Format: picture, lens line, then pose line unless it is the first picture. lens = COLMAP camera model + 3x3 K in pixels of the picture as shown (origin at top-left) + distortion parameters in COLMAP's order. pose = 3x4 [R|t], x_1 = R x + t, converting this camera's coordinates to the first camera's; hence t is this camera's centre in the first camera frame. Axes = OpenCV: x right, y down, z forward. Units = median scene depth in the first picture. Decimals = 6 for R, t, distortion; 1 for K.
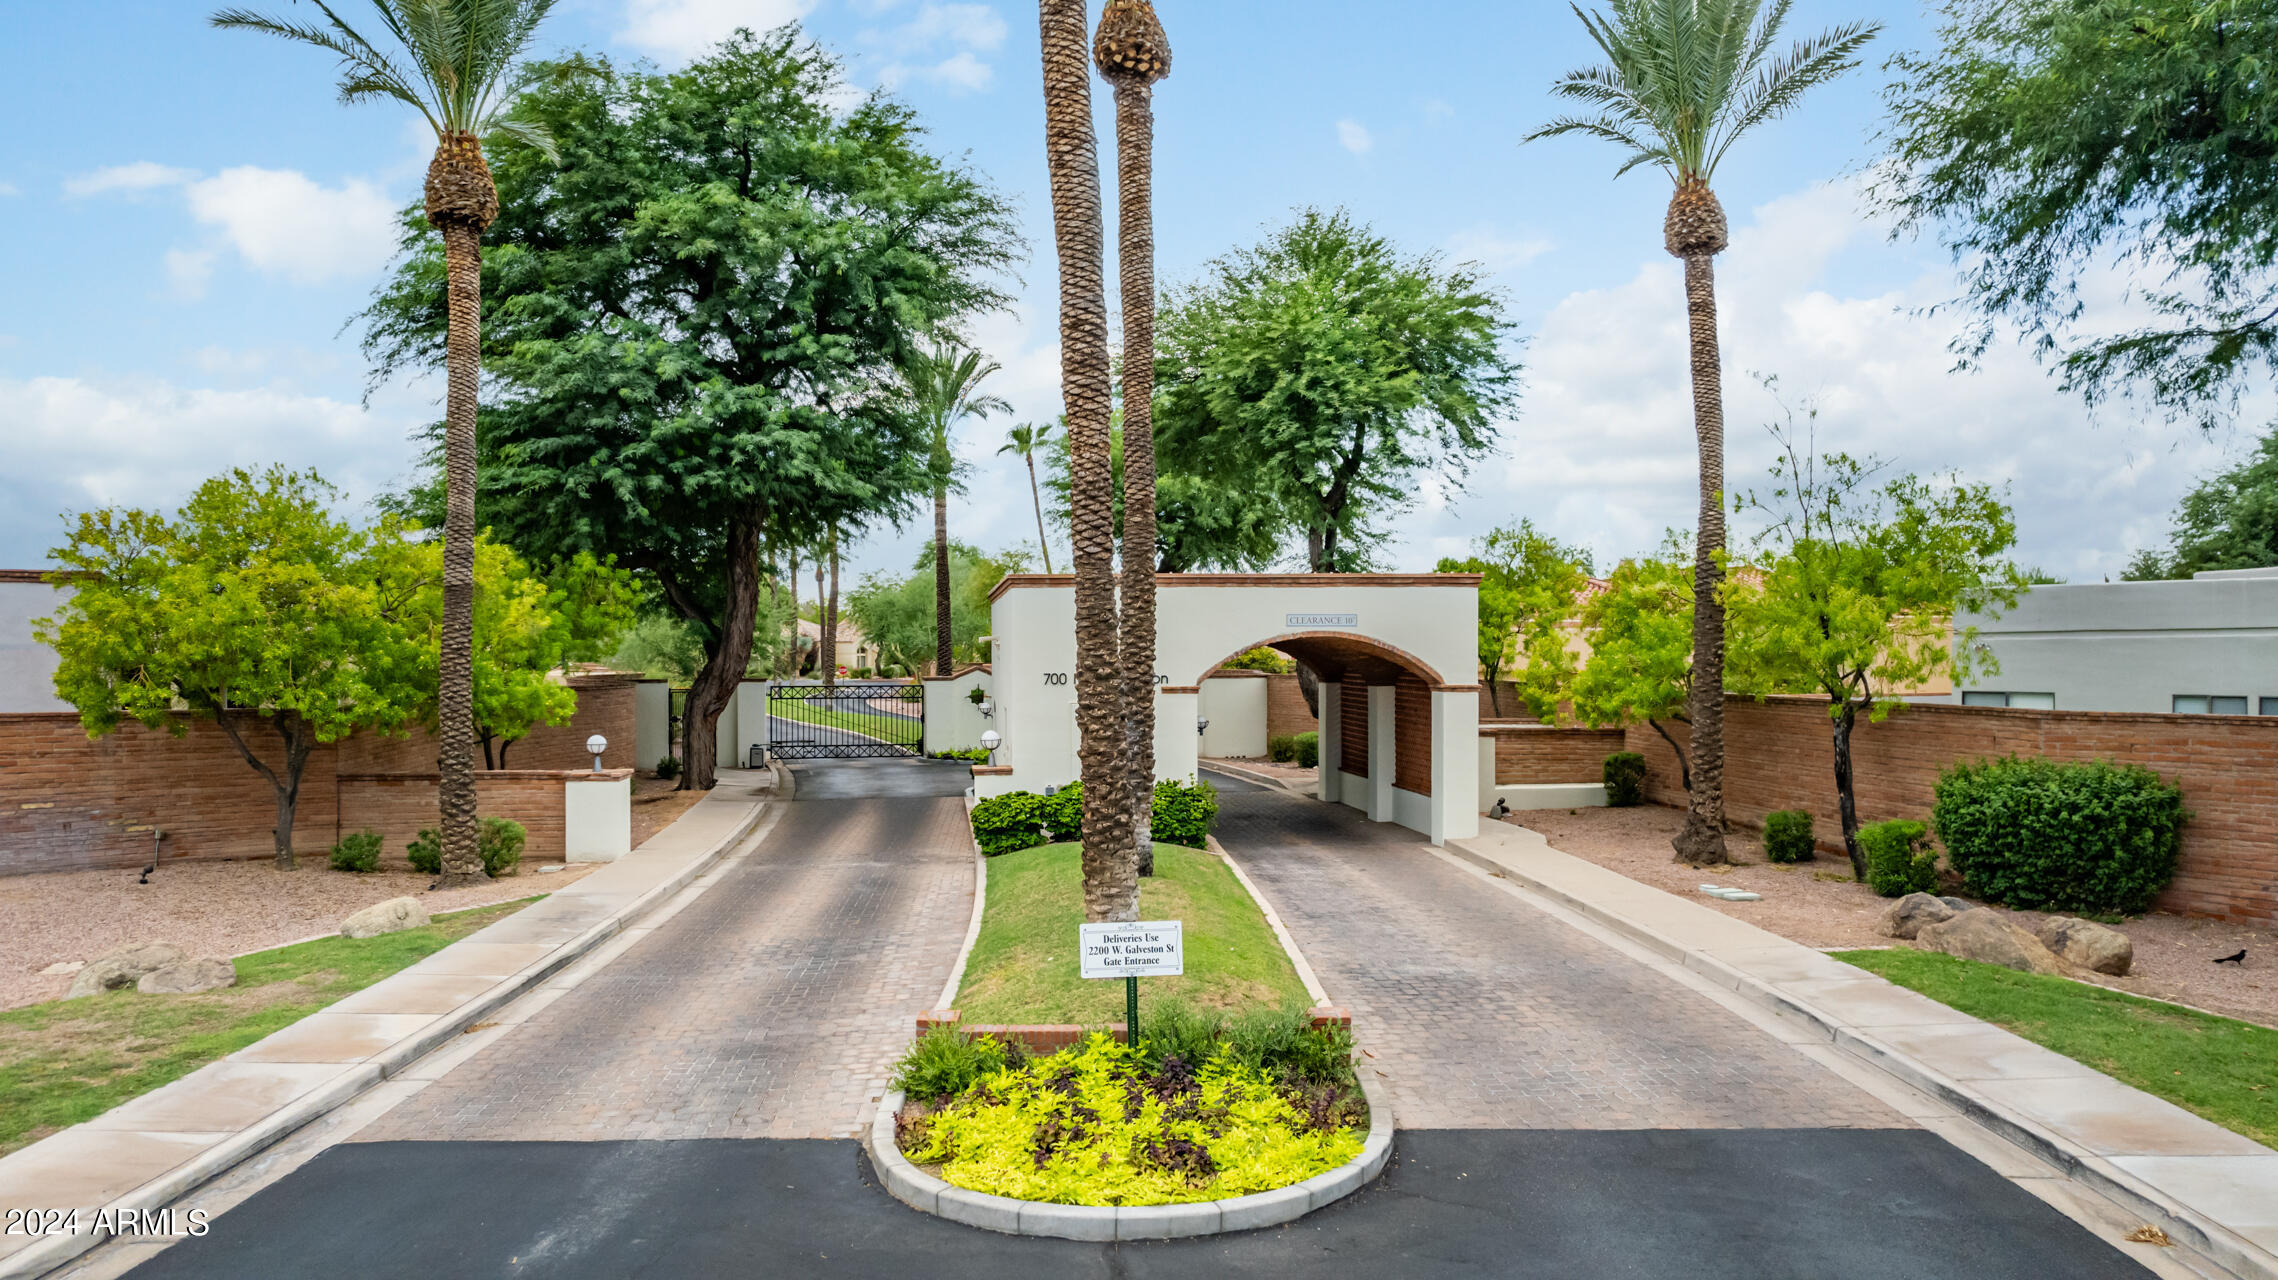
lens RADIAL K [[1482.8, 0, 1139.0], [0, 1482.8, 640.0], [0, 0, 1]] dist [-0.082705, 0.068129]
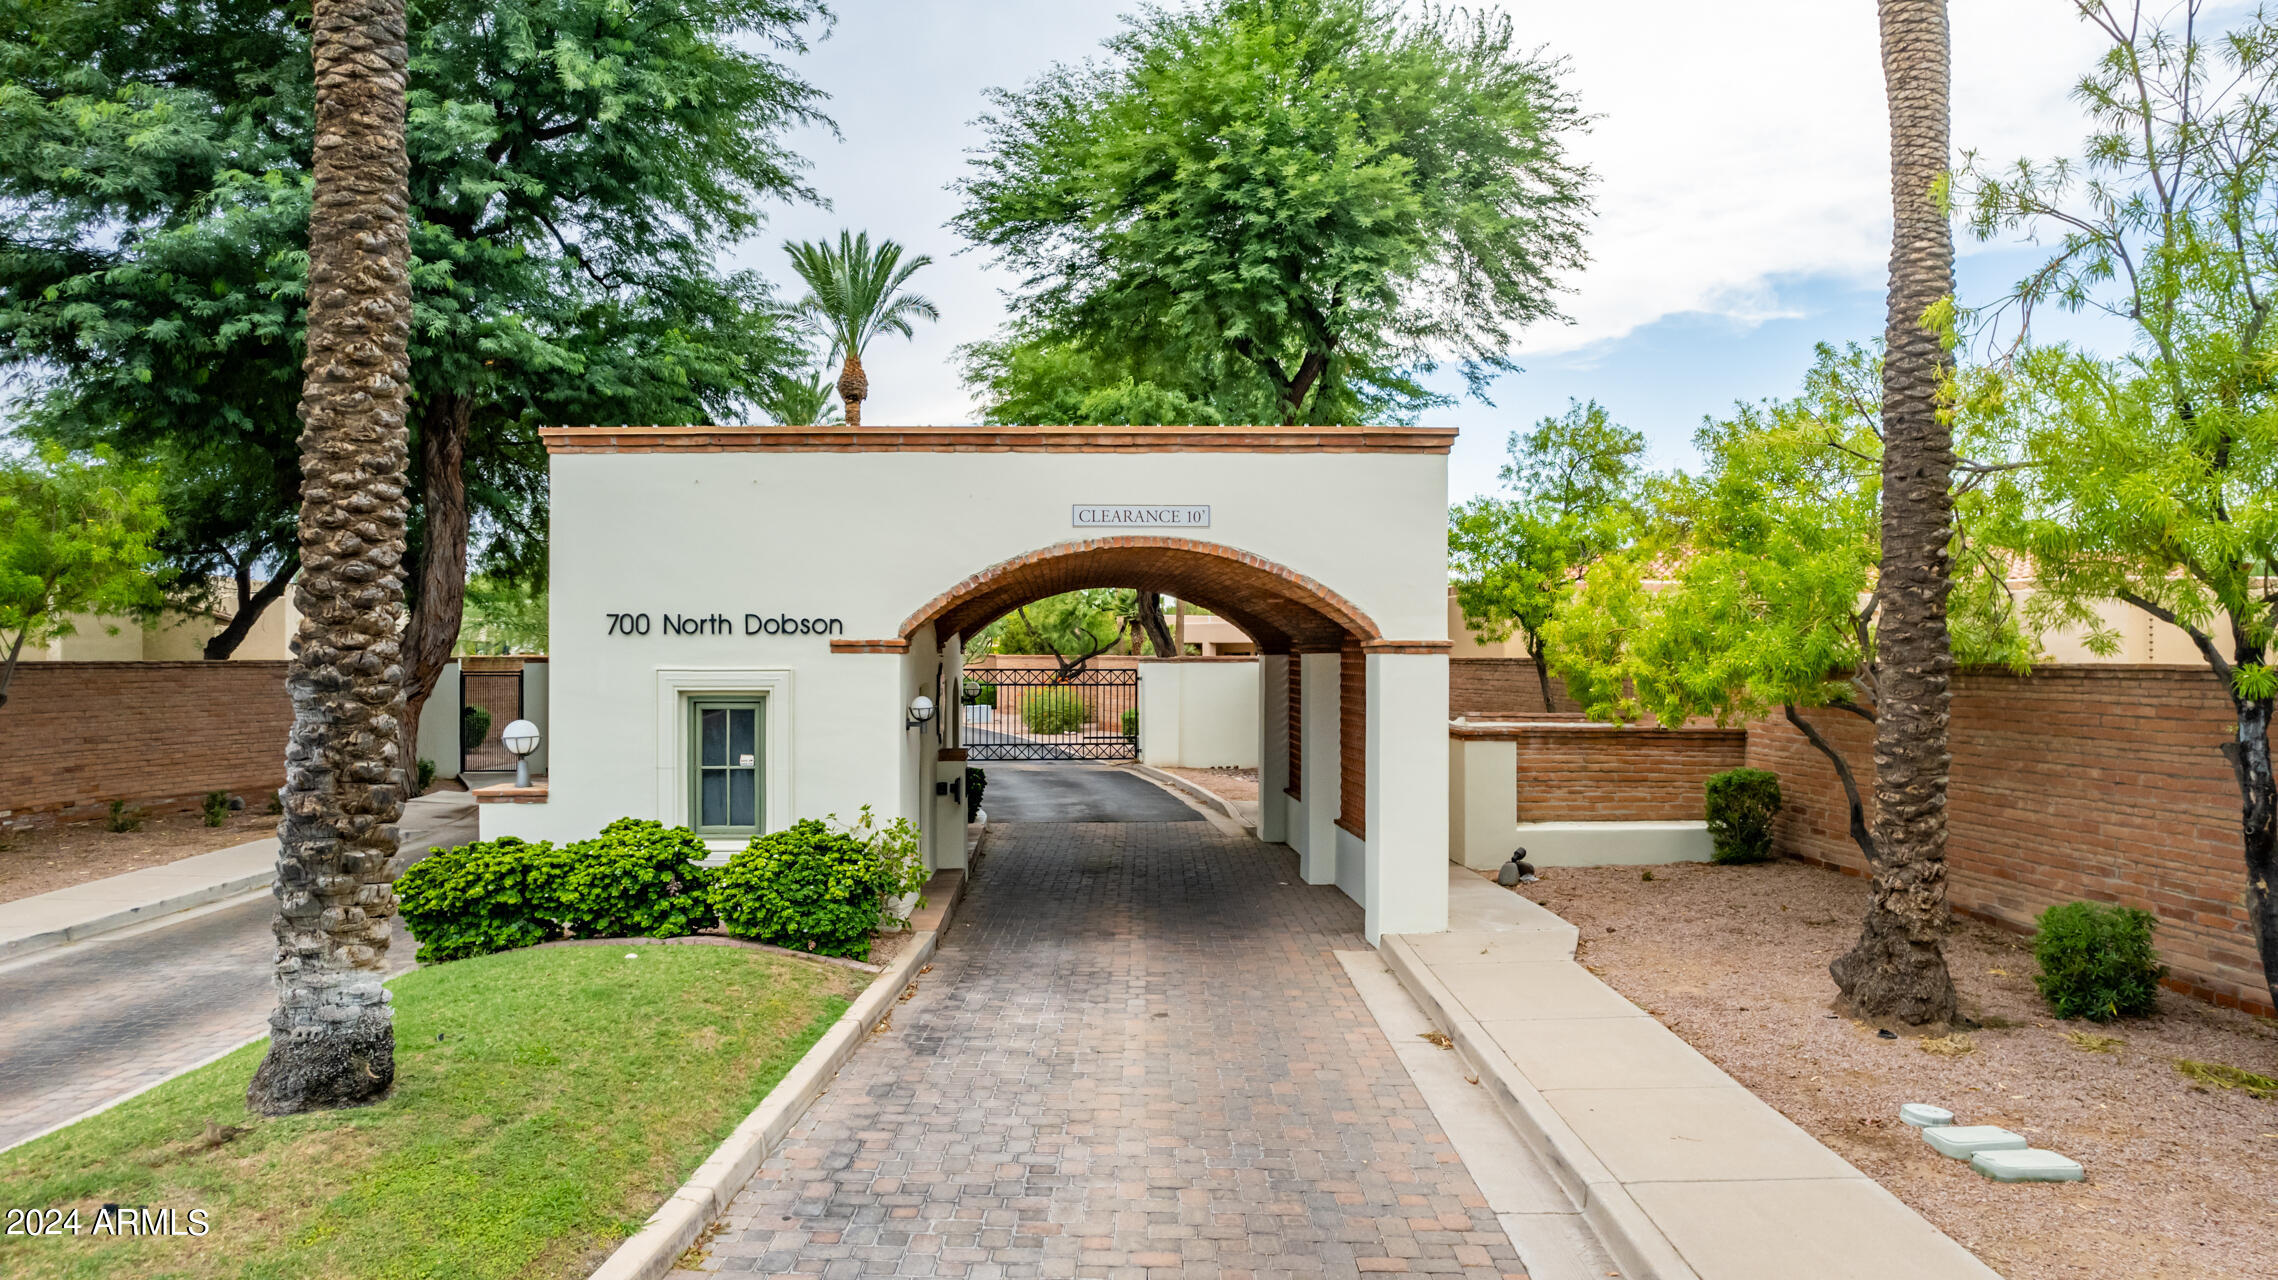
lens RADIAL K [[1482.8, 0, 1139.0], [0, 1482.8, 640.0], [0, 0, 1]] dist [-0.082705, 0.068129]
pose [[0.996056, 0.001511, -0.088715, 0.189988], [-0.001807, 0.999993, -0.003256, 0.036422], [0.088710, 0.003403, 0.996052, 0.532964]]
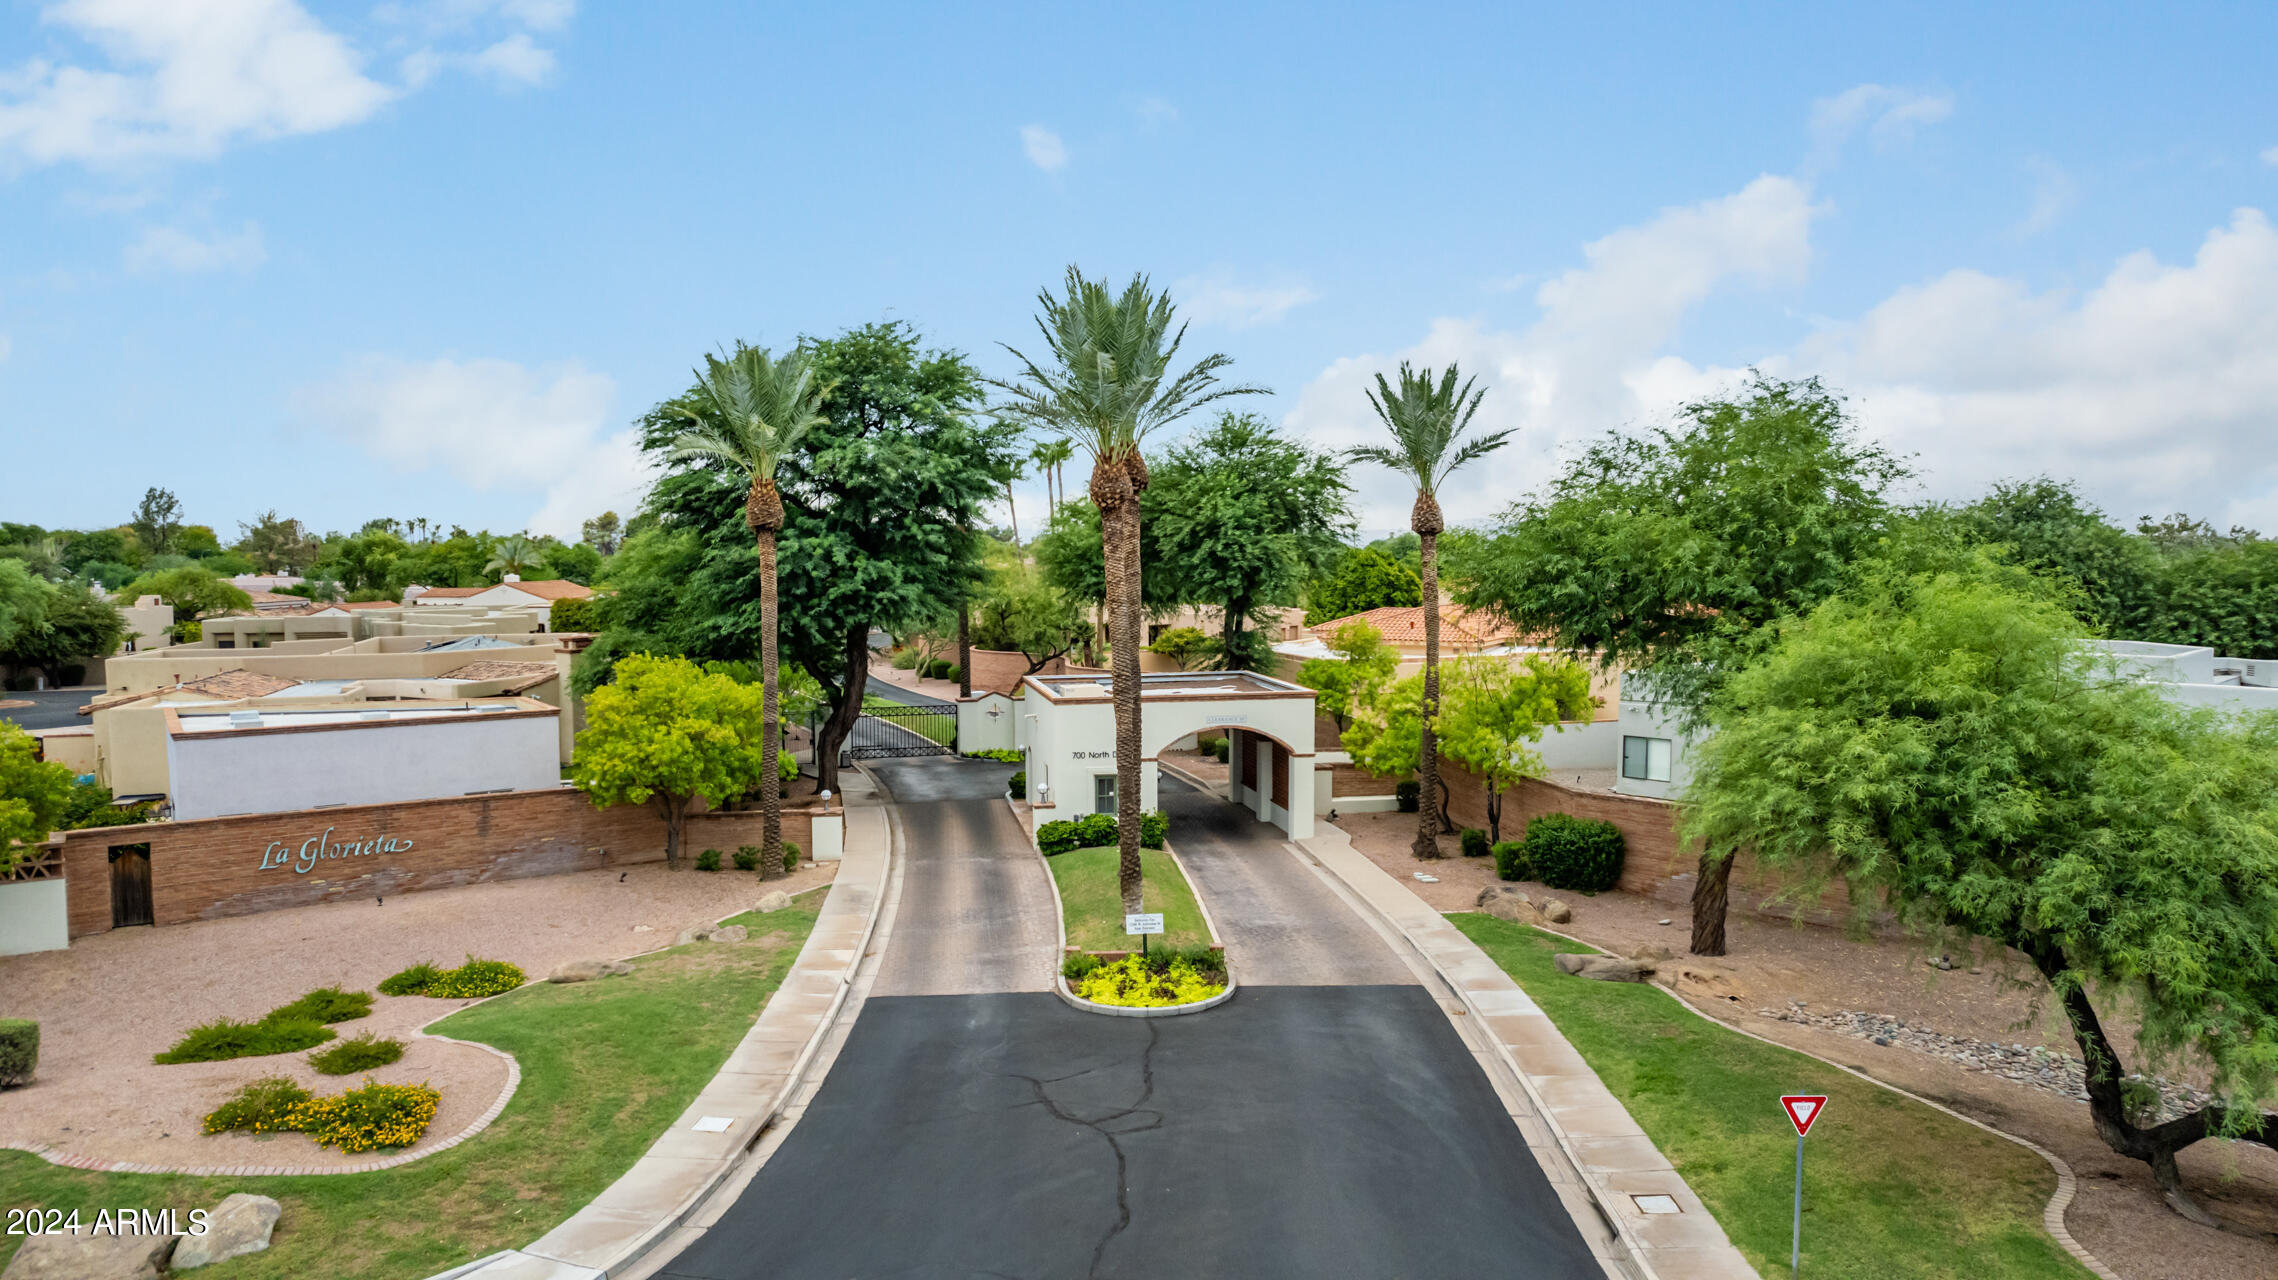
lens RADIAL K [[1482.8, 0, 1139.0], [0, 1482.8, 640.0], [0, 0, 1]] dist [-0.082705, 0.068129]
pose [[0.998982, -0.002053, 0.045059, -0.070046], [-0.000827, 0.997962, 0.063812, -0.249675], [-0.045098, -0.063784, 0.996944, -0.866503]]
